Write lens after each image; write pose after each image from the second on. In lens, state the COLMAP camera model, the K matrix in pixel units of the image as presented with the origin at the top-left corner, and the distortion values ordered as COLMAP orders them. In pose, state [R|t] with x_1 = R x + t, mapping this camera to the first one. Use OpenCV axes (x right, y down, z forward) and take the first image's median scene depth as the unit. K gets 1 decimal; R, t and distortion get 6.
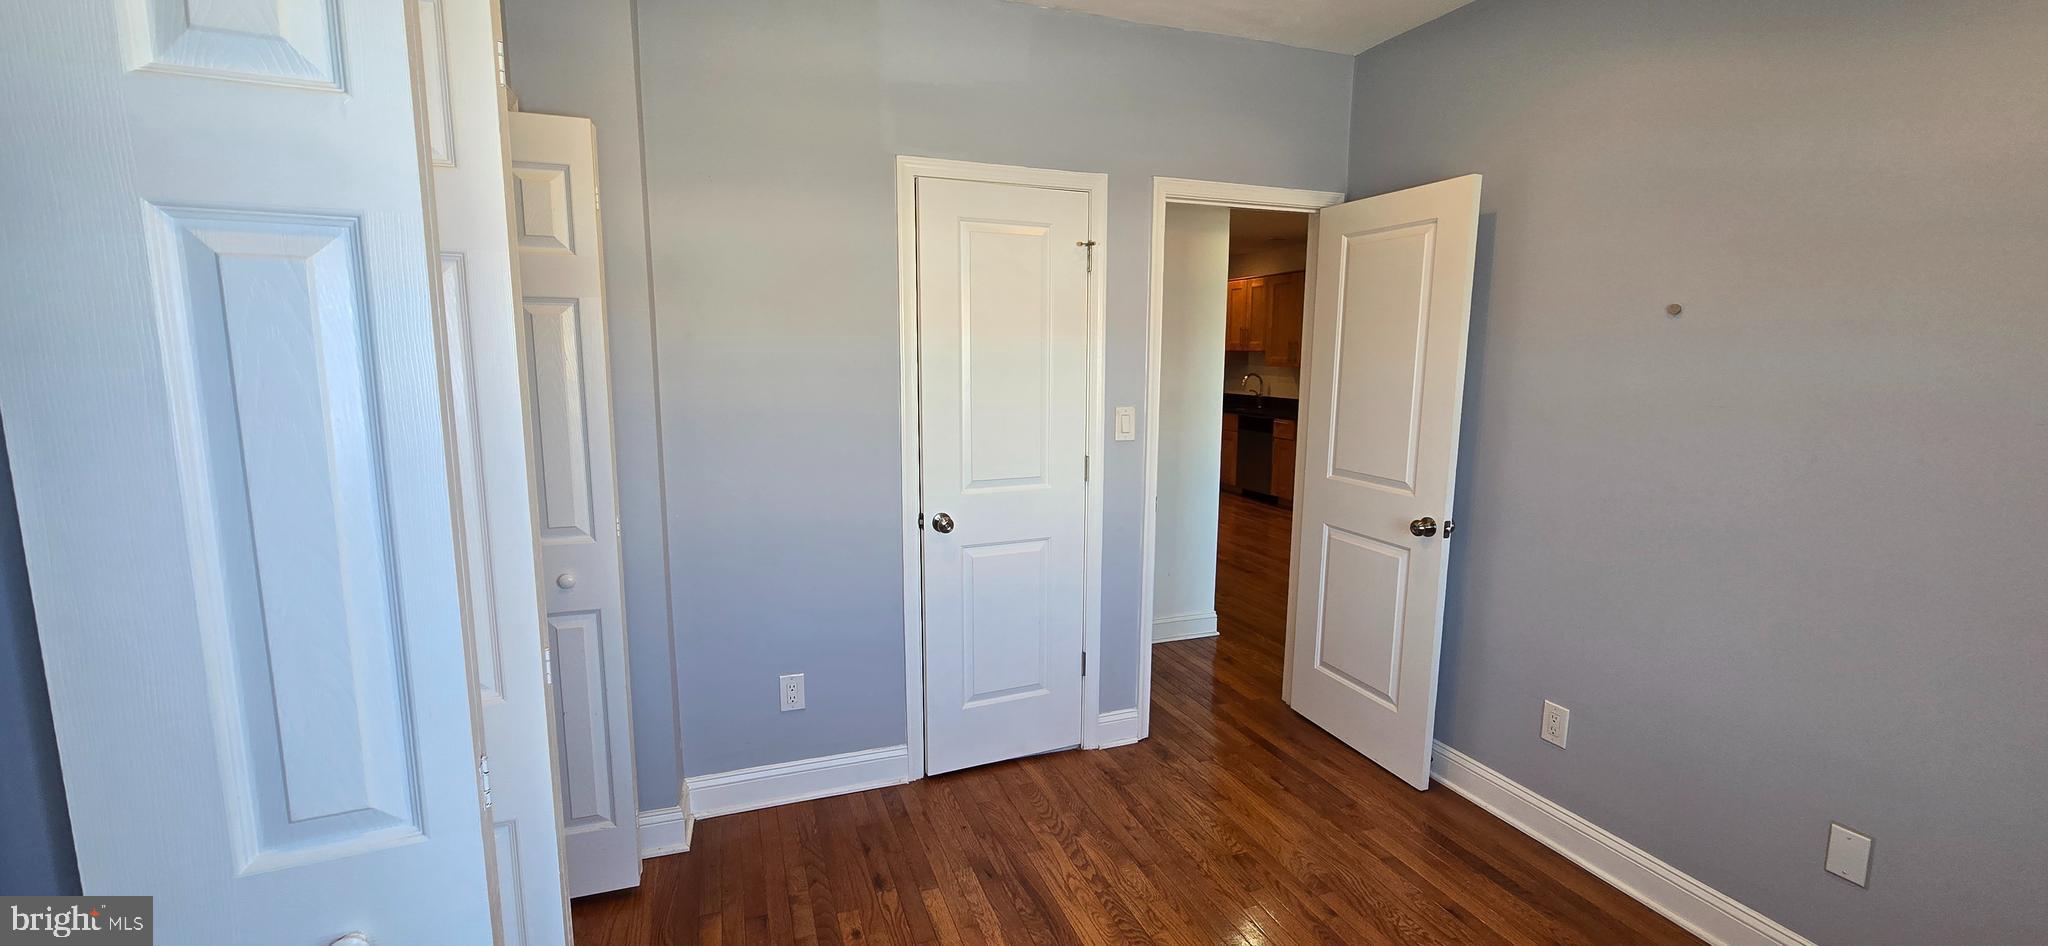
lens RADIAL K [[833.3, 0, 1035.3], [0, 833.3, 479.4], [0, 0, 1]] dist [-0.010486, 0.002573]
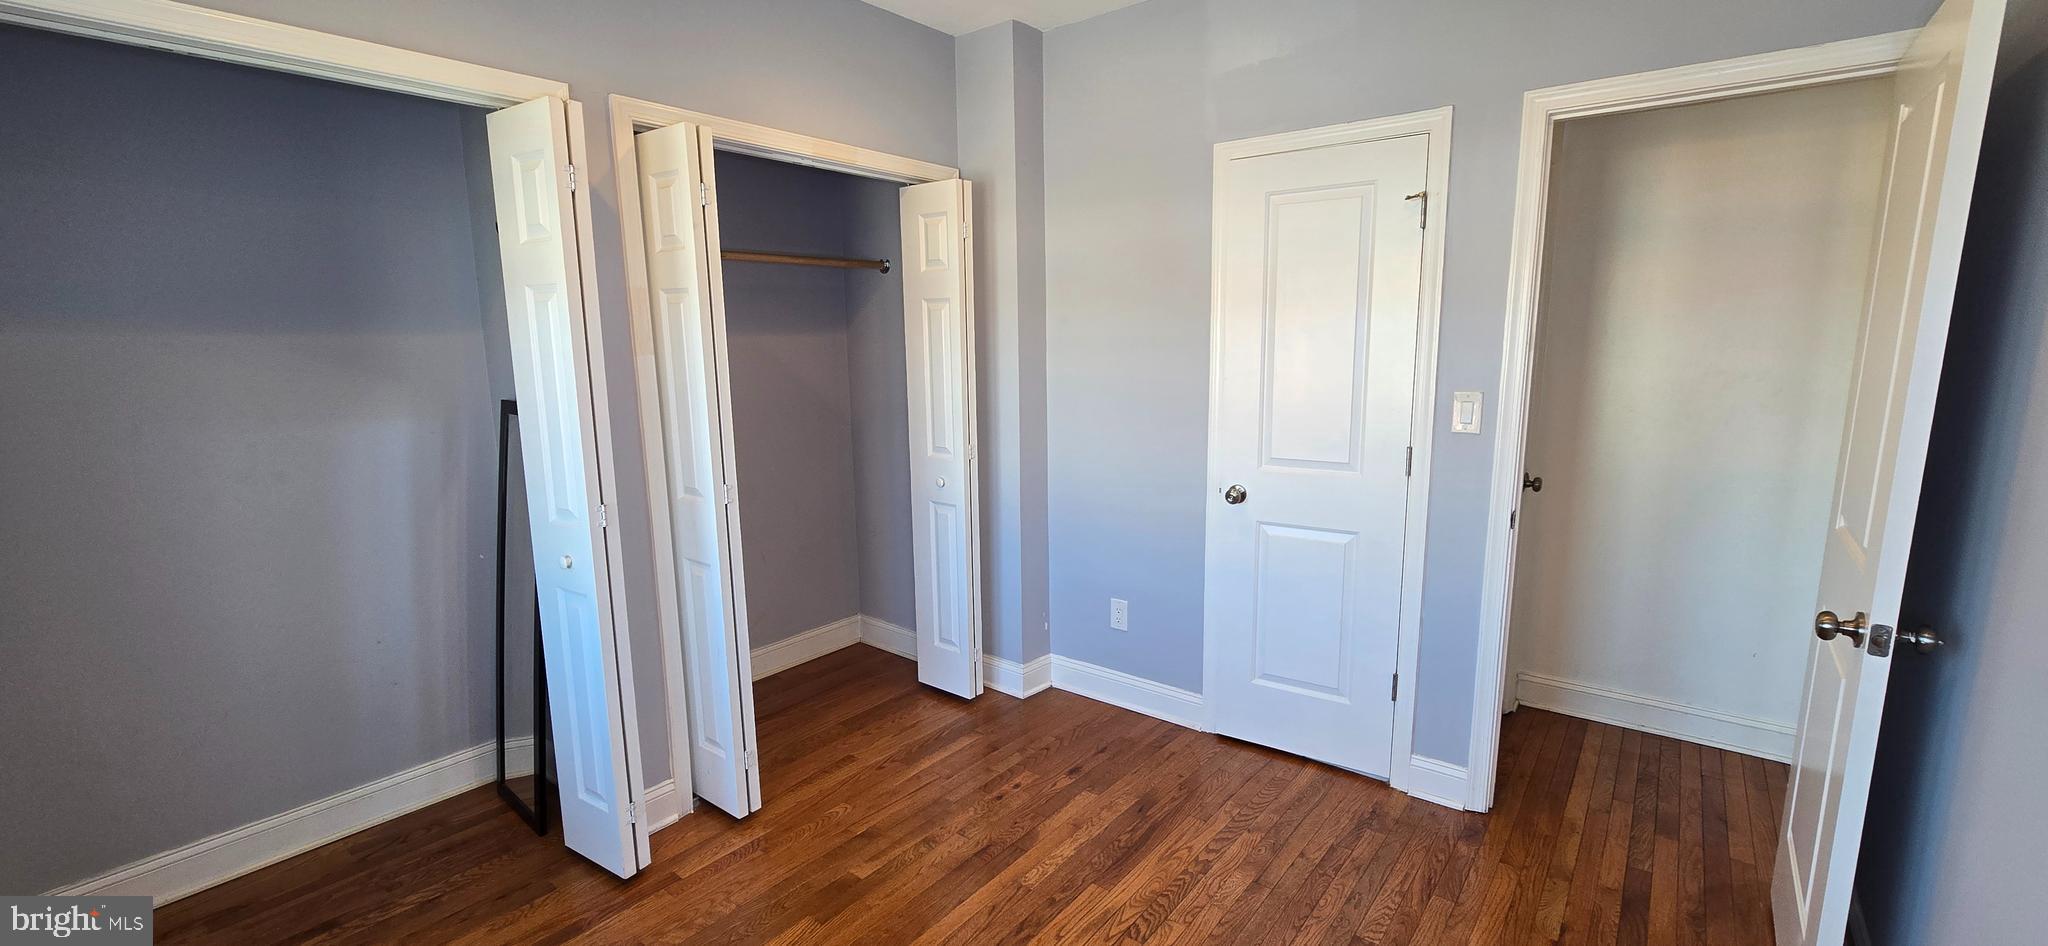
lens RADIAL K [[833.3, 0, 1035.3], [0, 833.3, 479.4], [0, 0, 1]] dist [-0.010486, 0.002573]
pose [[0.520064, 0.129932, -0.844187, 0.614019], [-0.111741, 0.990217, 0.083570, -0.024493], [0.846786, 0.050868, 0.529495, 0.236599]]
